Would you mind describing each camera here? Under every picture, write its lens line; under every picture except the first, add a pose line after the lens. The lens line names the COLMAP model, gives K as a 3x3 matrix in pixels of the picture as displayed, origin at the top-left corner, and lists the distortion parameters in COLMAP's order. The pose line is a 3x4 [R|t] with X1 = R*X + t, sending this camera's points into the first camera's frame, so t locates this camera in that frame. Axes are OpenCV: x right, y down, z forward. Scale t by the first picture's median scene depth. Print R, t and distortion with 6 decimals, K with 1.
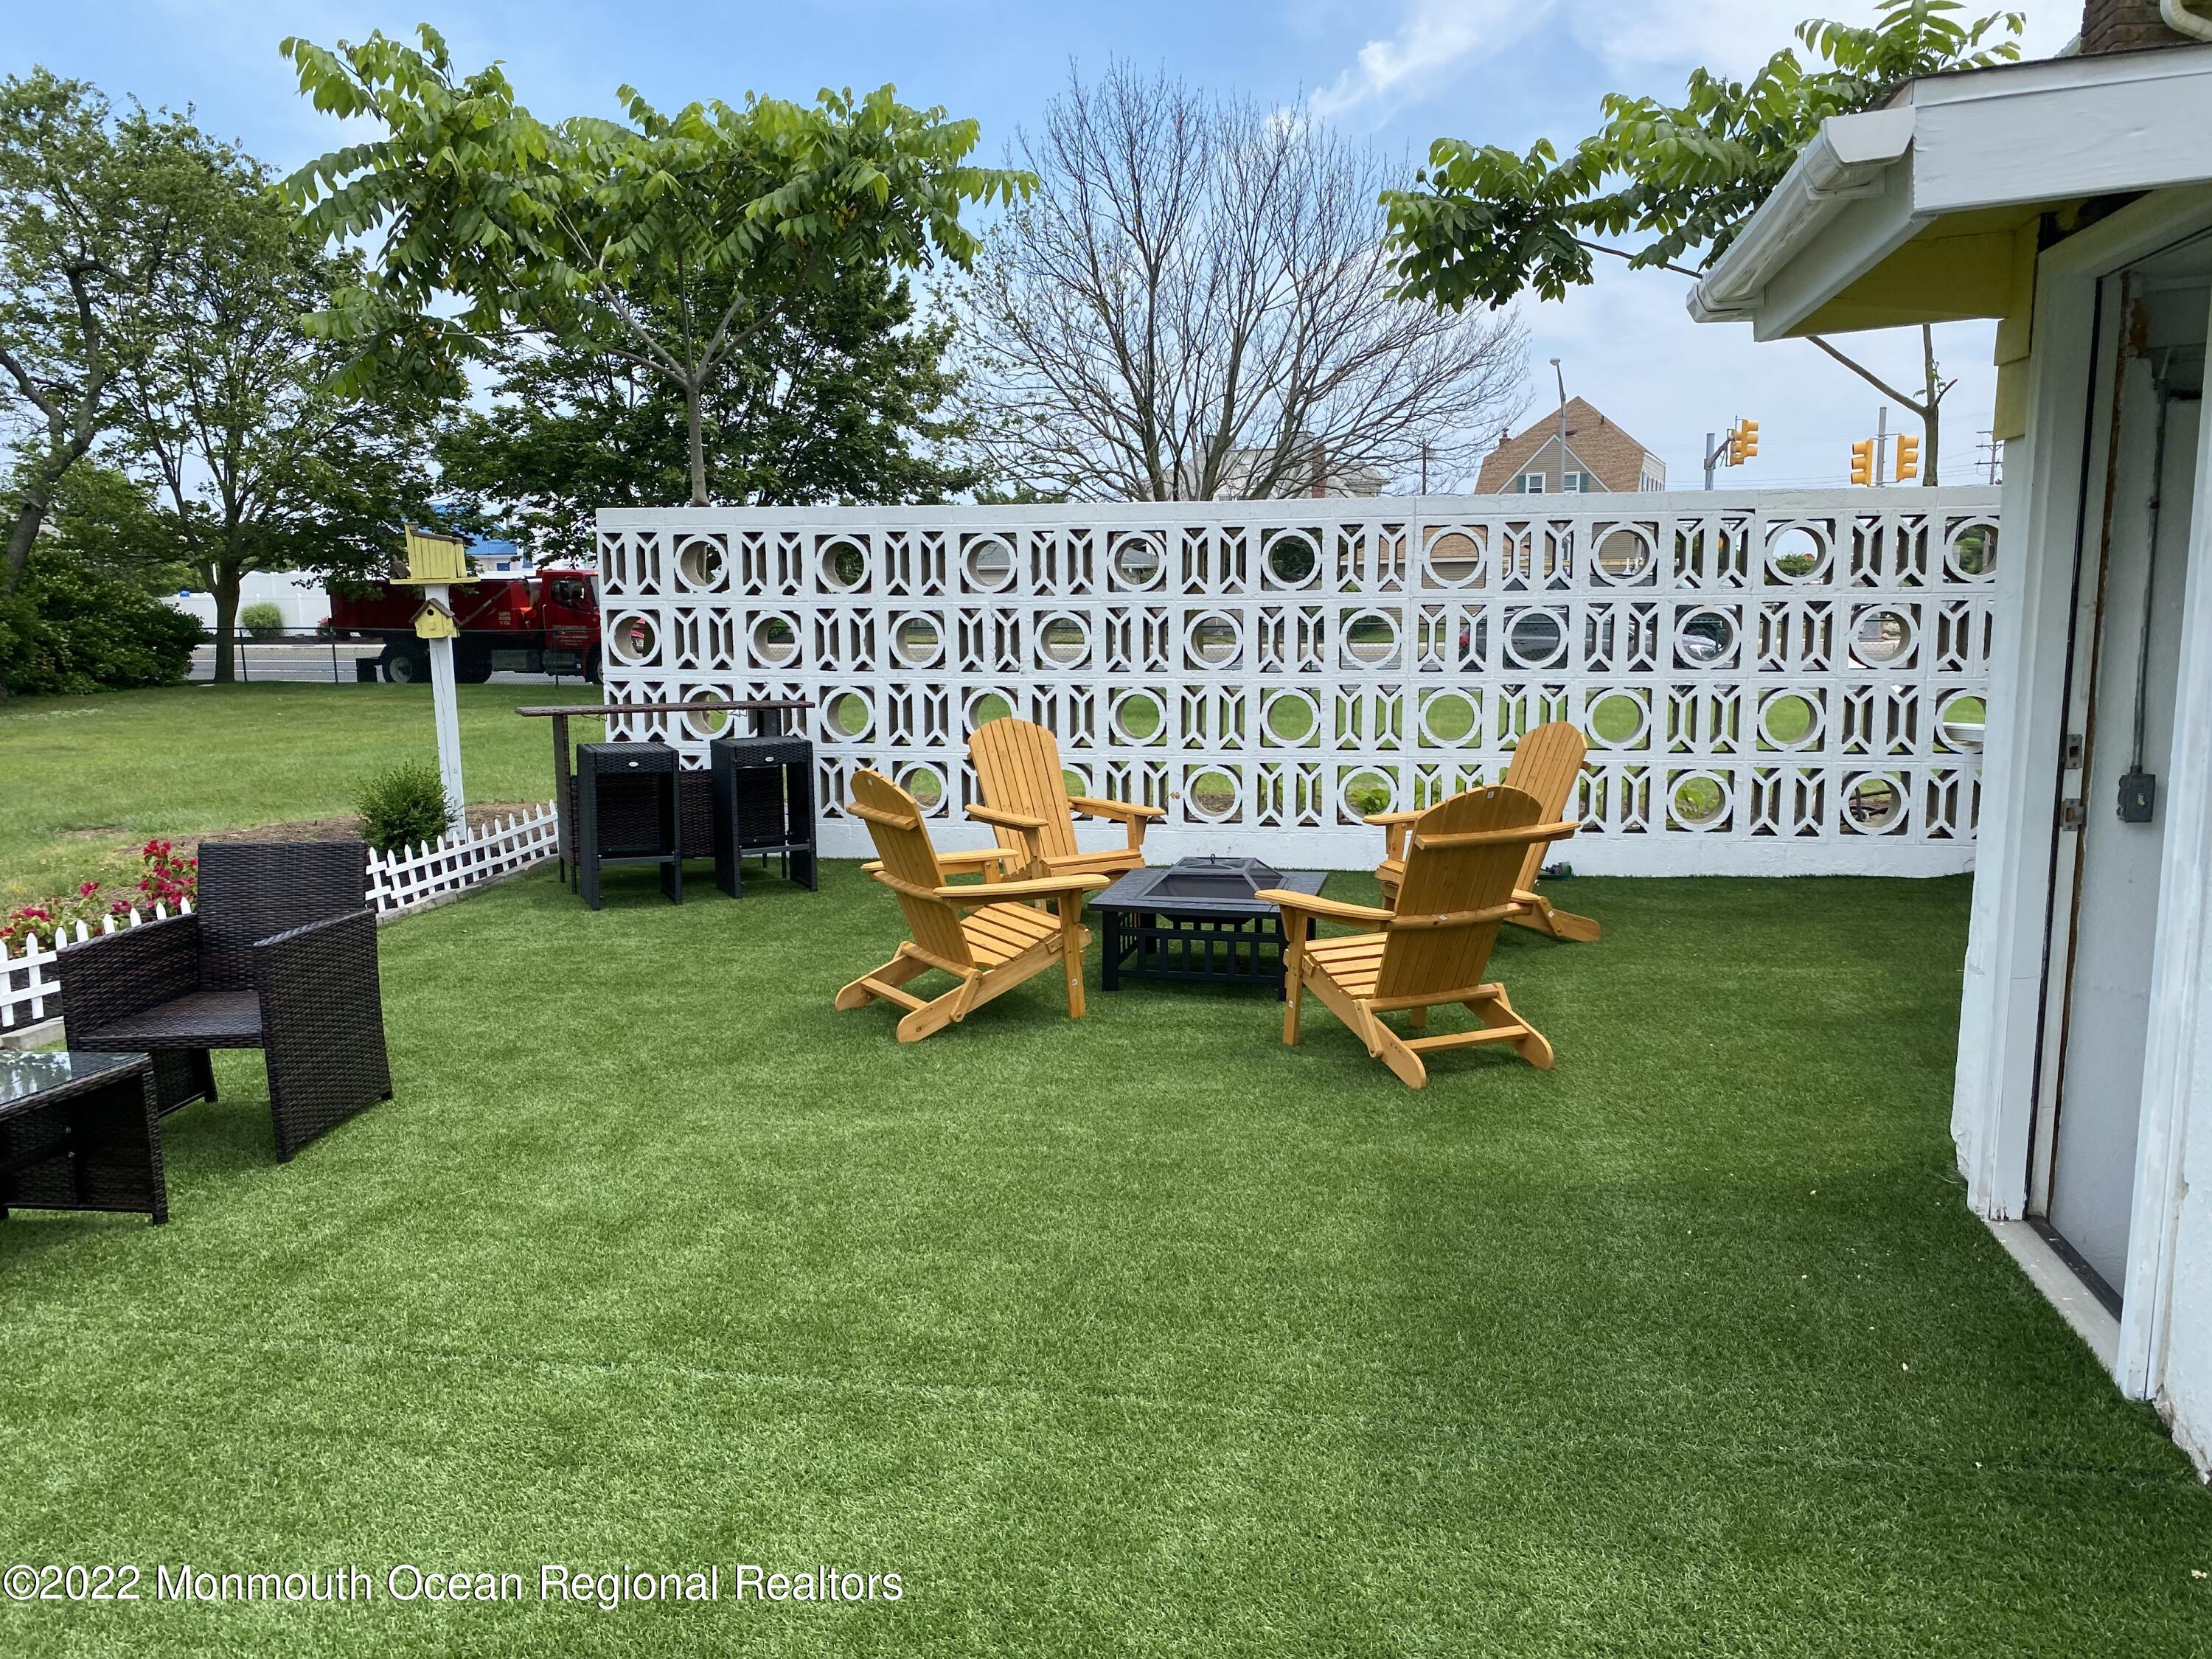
lens RADIAL K [[1715.8, 0, 1114.0], [0, 1715.8, 831.1], [0, 0, 1]] dist [0.036580, -0.012362]
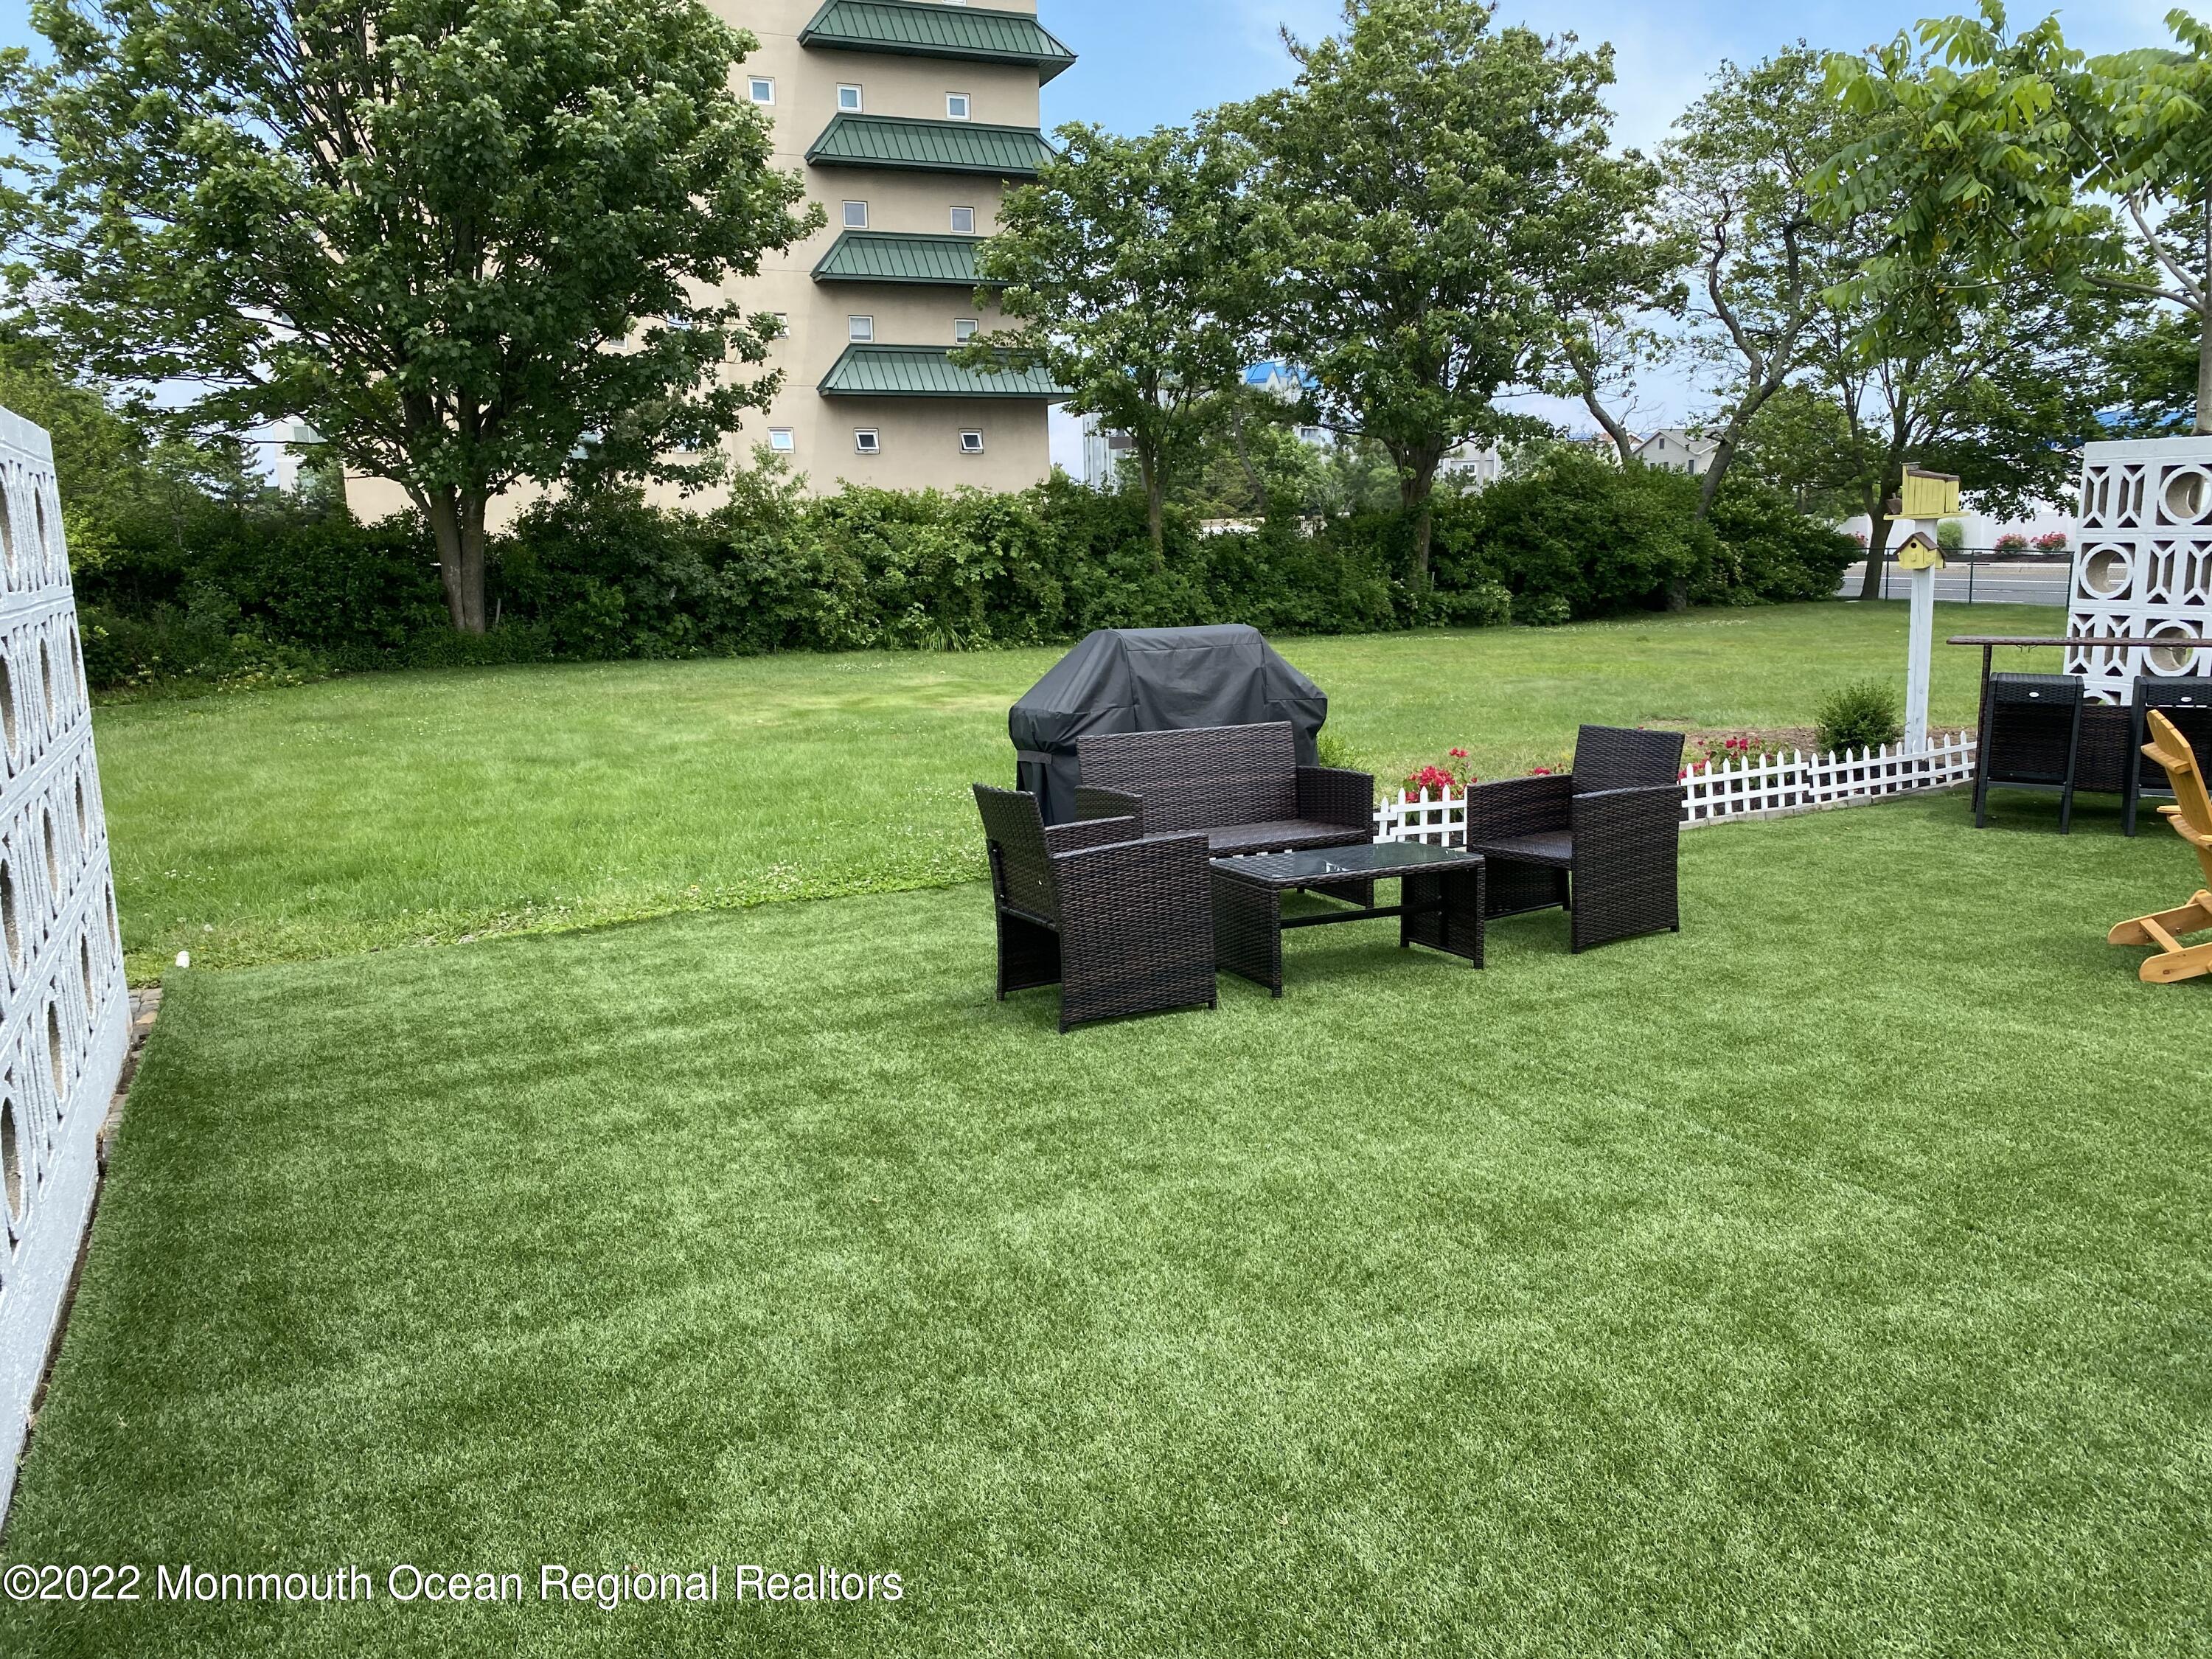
lens RADIAL K [[1715.8, 0, 1104.9], [0, 1715.8, 828.1], [0, 0, 1]] dist [0.036580, -0.012362]
pose [[0.605496, 0.137913, -0.783808, 0.183555], [-0.101172, 0.990219, 0.096076, -0.002125], [0.789391, 0.021126, 0.613527, -0.078320]]
